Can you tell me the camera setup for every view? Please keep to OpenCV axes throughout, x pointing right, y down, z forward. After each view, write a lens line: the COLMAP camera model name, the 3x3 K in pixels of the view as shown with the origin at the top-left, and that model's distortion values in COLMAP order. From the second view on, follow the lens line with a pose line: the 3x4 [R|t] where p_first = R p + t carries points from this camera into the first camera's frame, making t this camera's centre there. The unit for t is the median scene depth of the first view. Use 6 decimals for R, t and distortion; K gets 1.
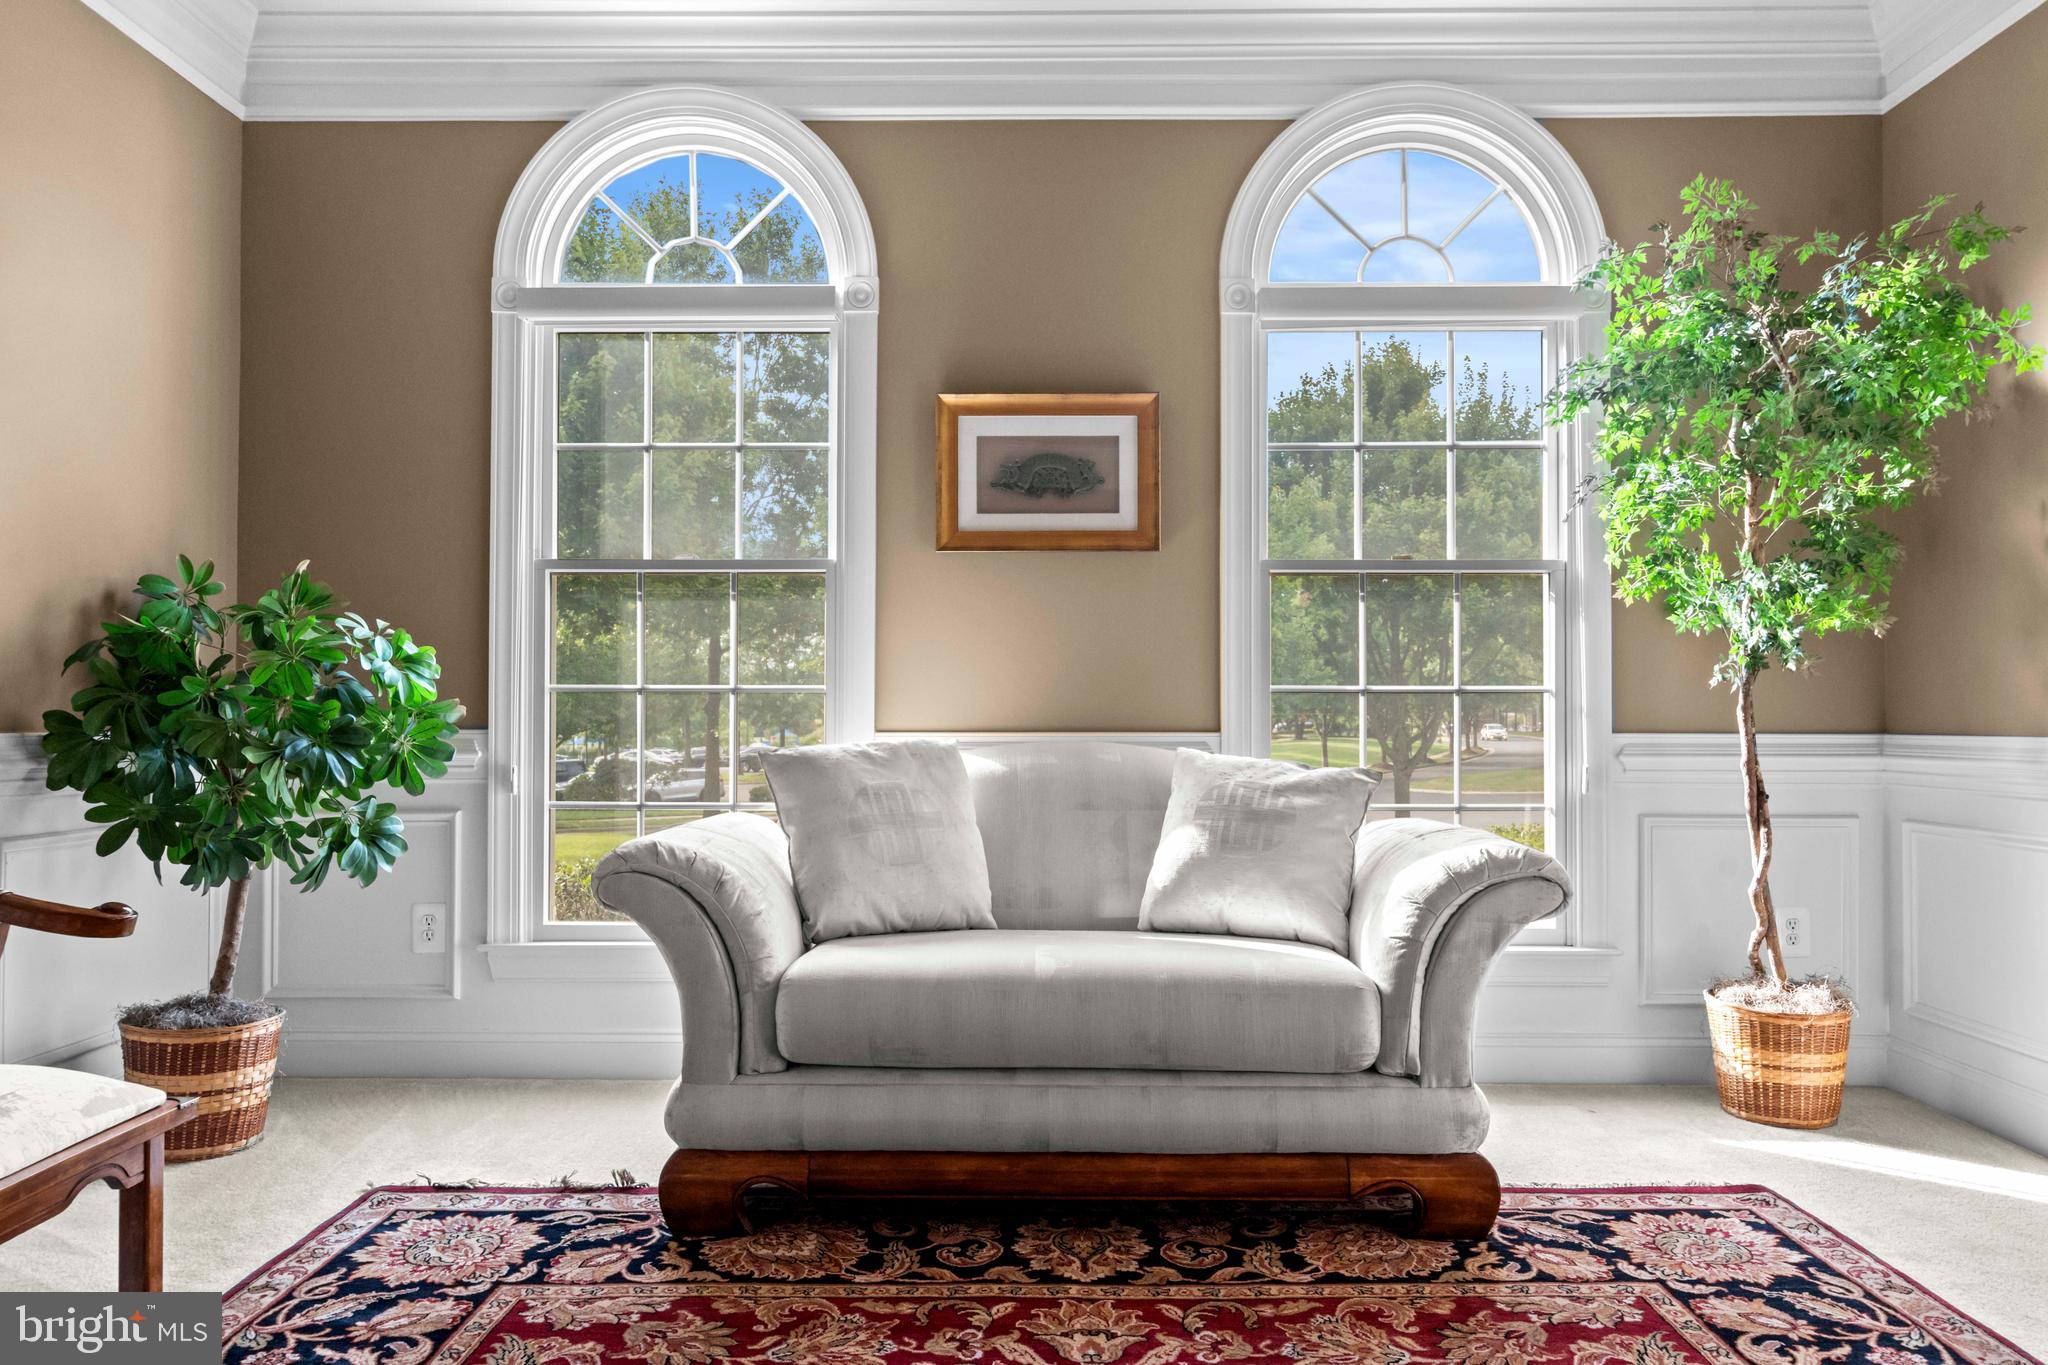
lens RADIAL K [[1384.4, 0, 1012.1], [0, 1384.4, 708.0], [0, 0, 1]] dist [0.001019, 0.003702]
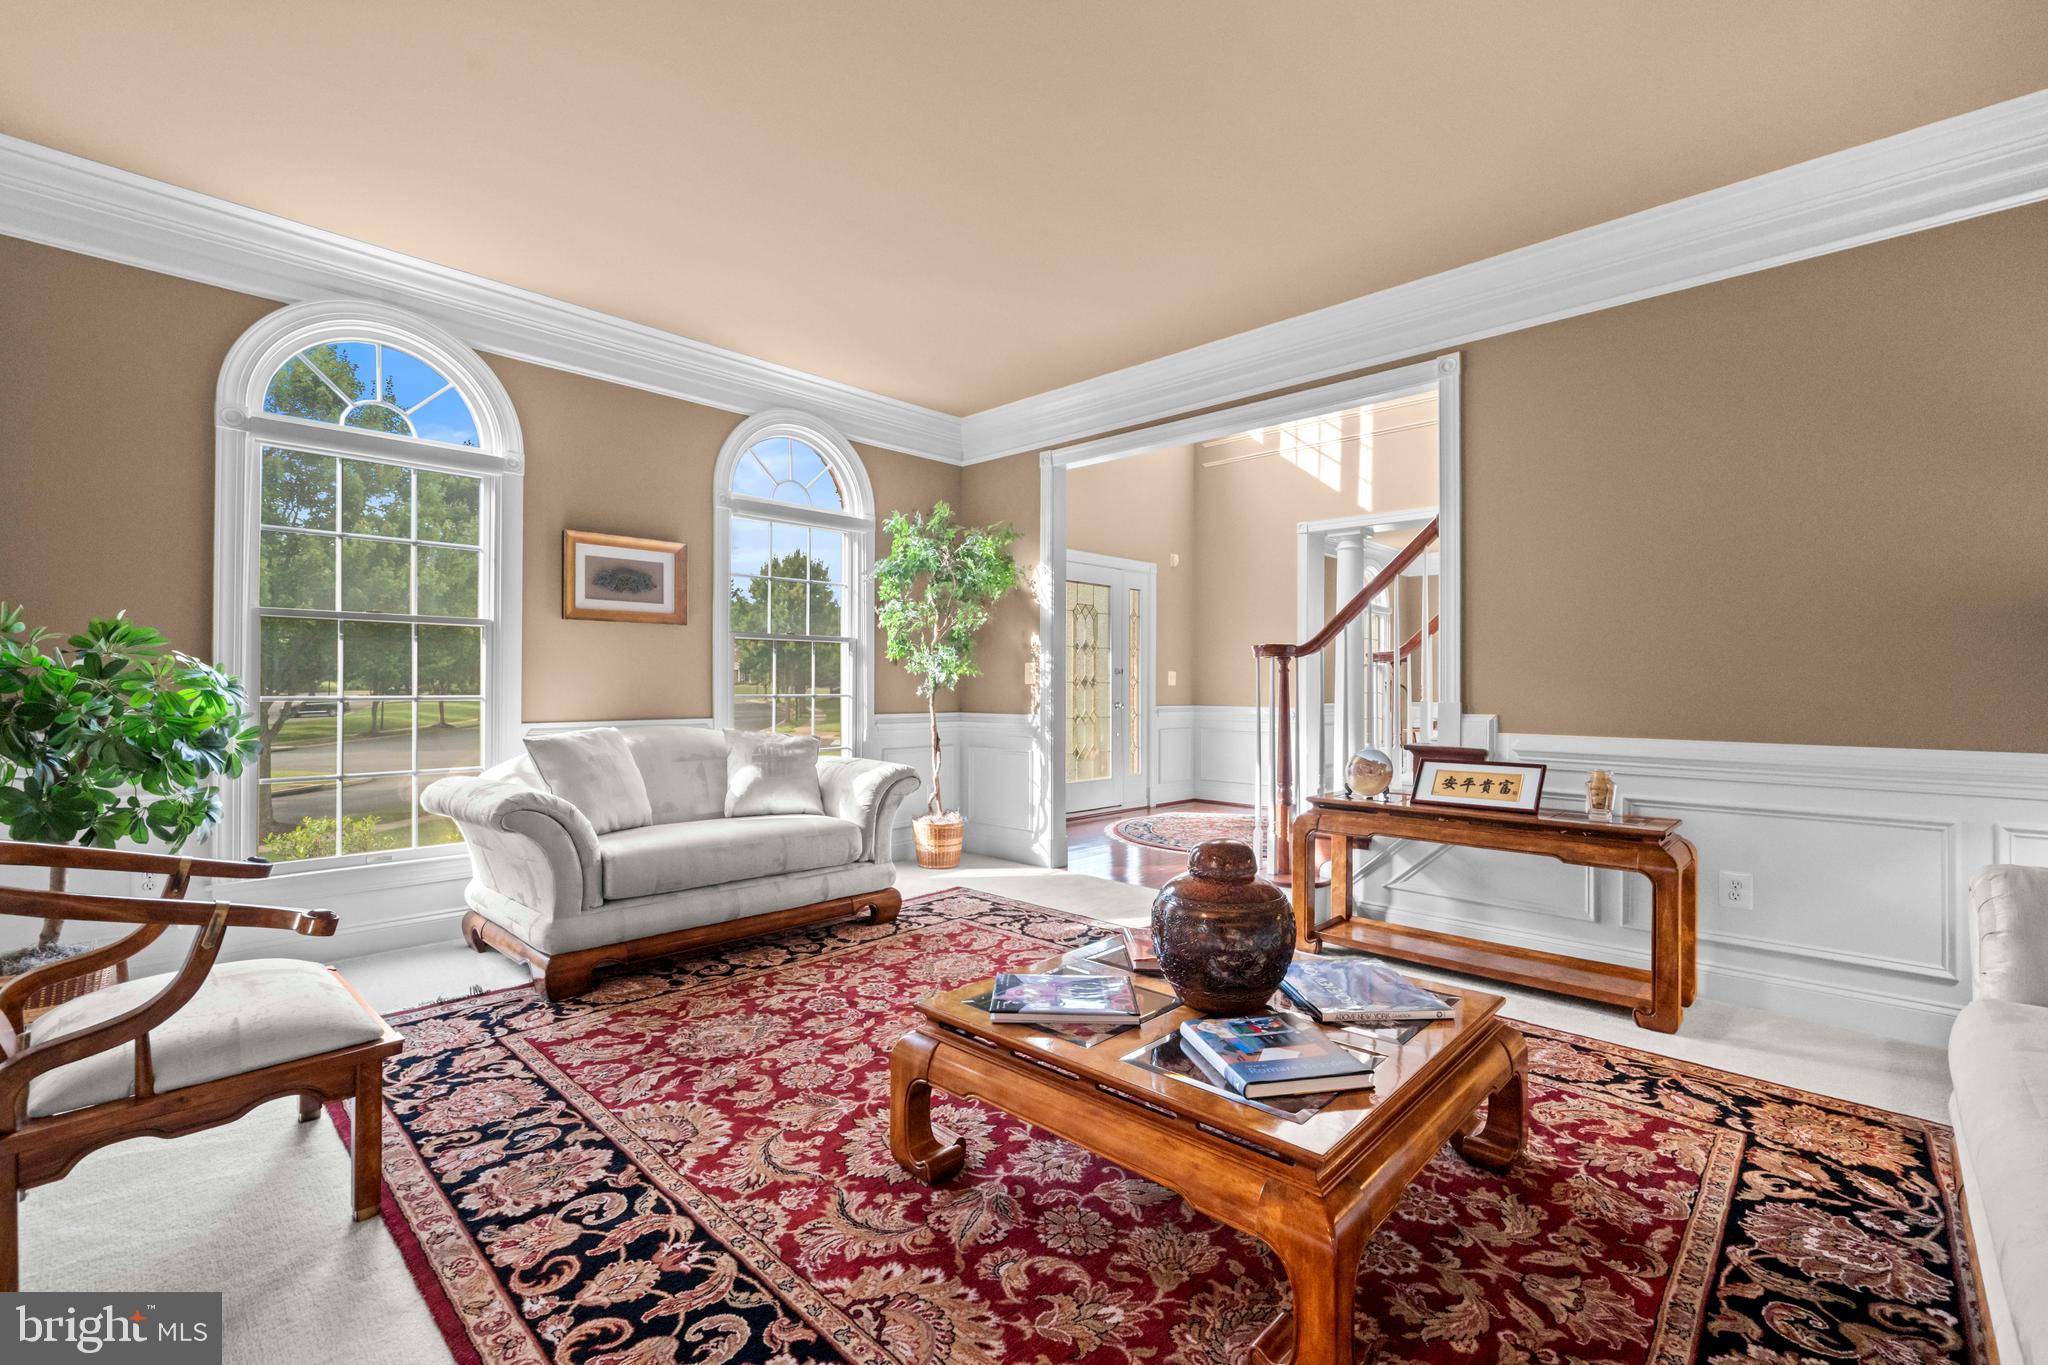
lens RADIAL K [[926.0, 0, 1024.0], [0, 926.0, 682.5], [0, 0, 1]] dist [0.001819, 0.000338]
pose [[0.678122, 0.001728, 0.734947, -0.641882], [-0.009975, 0.999927, 0.006852, -0.057498], [-0.734882, -0.011978, 0.678089, -0.275795]]
